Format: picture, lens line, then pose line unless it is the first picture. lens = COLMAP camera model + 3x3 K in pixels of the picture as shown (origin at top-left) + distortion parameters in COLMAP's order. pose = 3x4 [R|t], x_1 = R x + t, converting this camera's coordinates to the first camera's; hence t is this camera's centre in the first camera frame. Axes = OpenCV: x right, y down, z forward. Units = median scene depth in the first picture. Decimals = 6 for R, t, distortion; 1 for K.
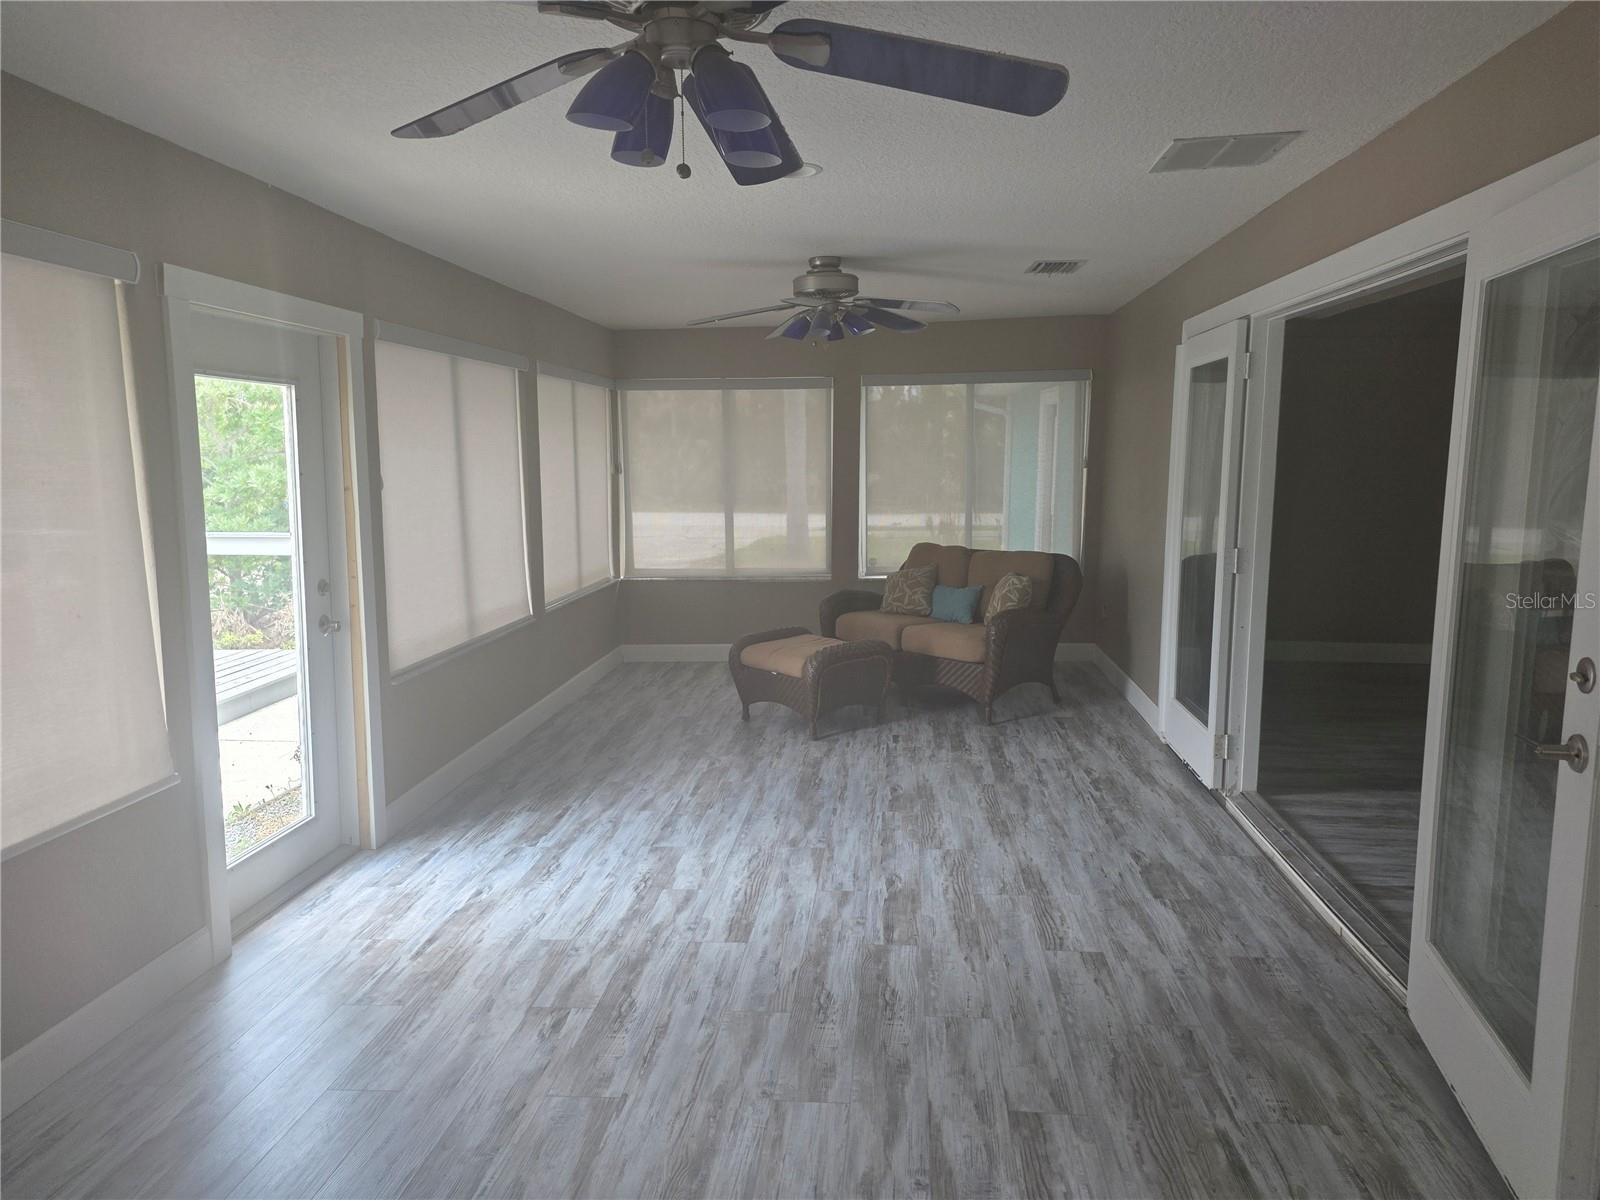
lens RADIAL K [[1056.6, 0, 796.3], [0, 1056.6, 594.2], [0, 0, 1]] dist [0.045754, -0.039647]
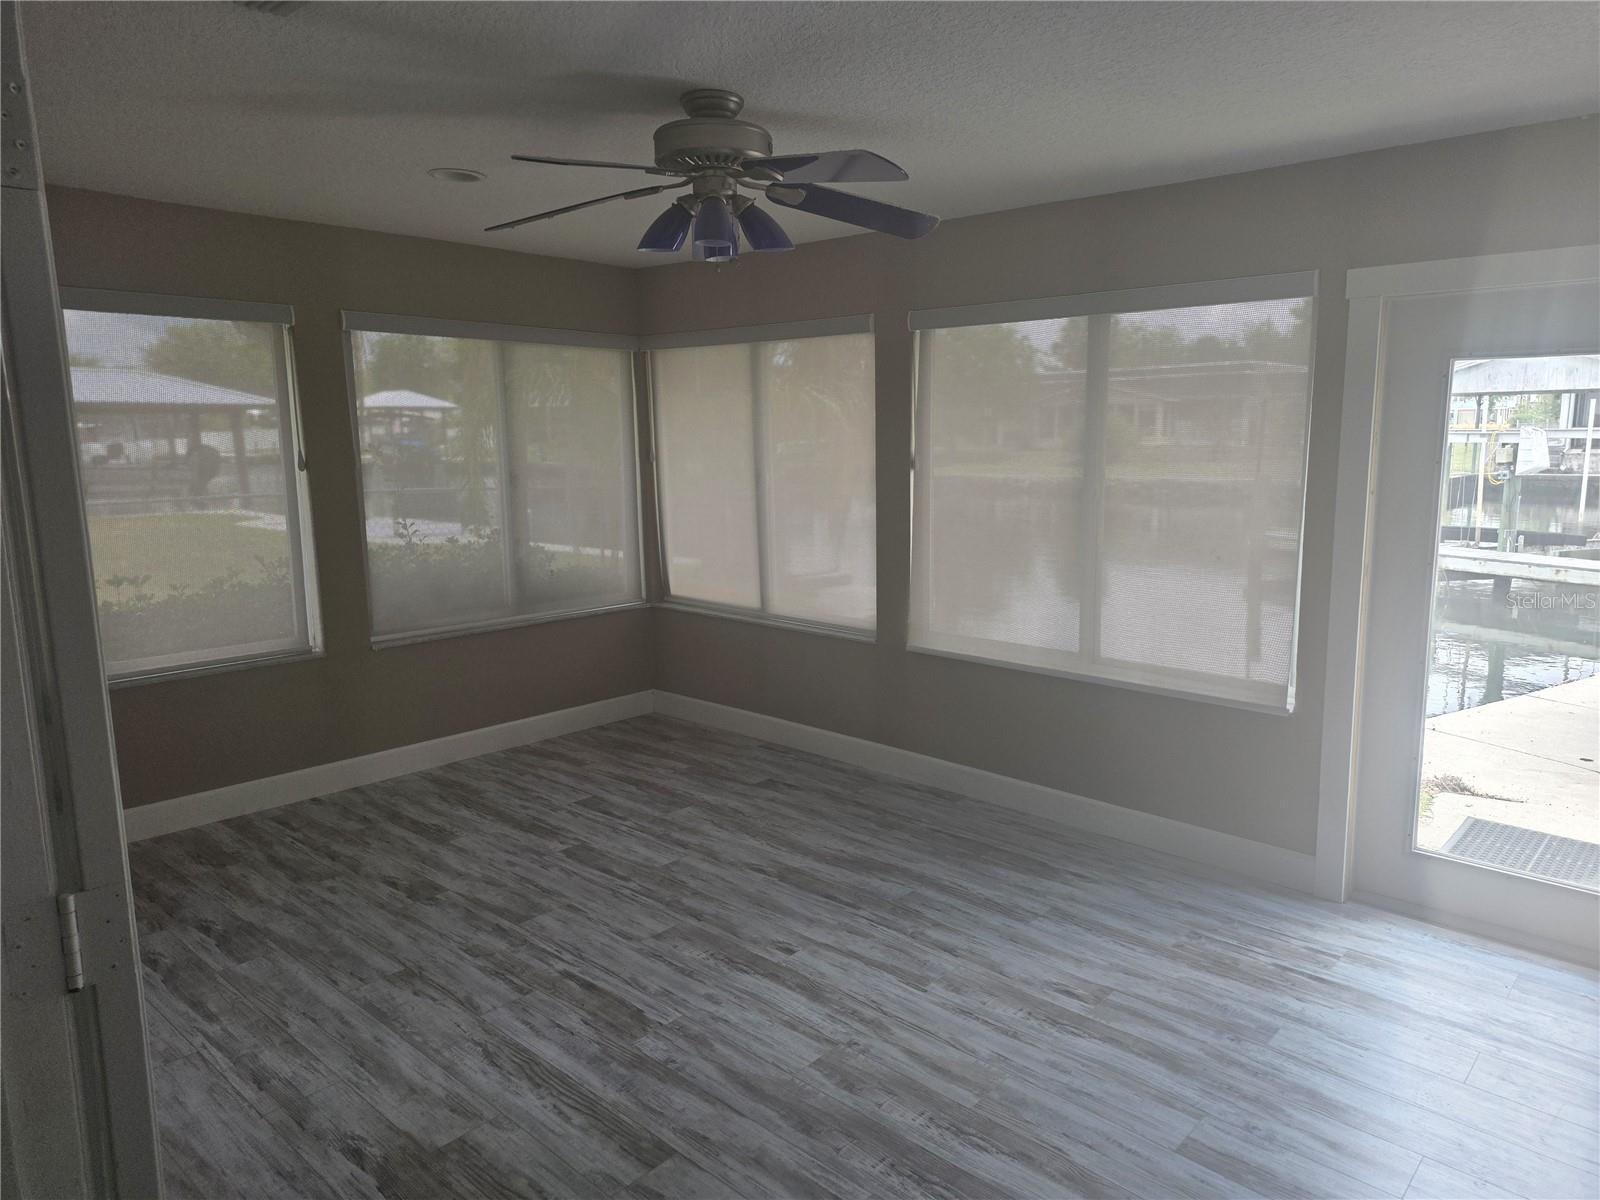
lens RADIAL K [[1056.6, 0, 797.8], [0, 1056.6, 597.6], [0, 0, 1]] dist [0.045754, -0.039647]
pose [[-0.600581, 0.137599, -0.787635, 0.729971], [-0.100680, 0.964226, 0.245219, -0.199852], [0.793200, 0.226573, -0.565242, 1.365855]]
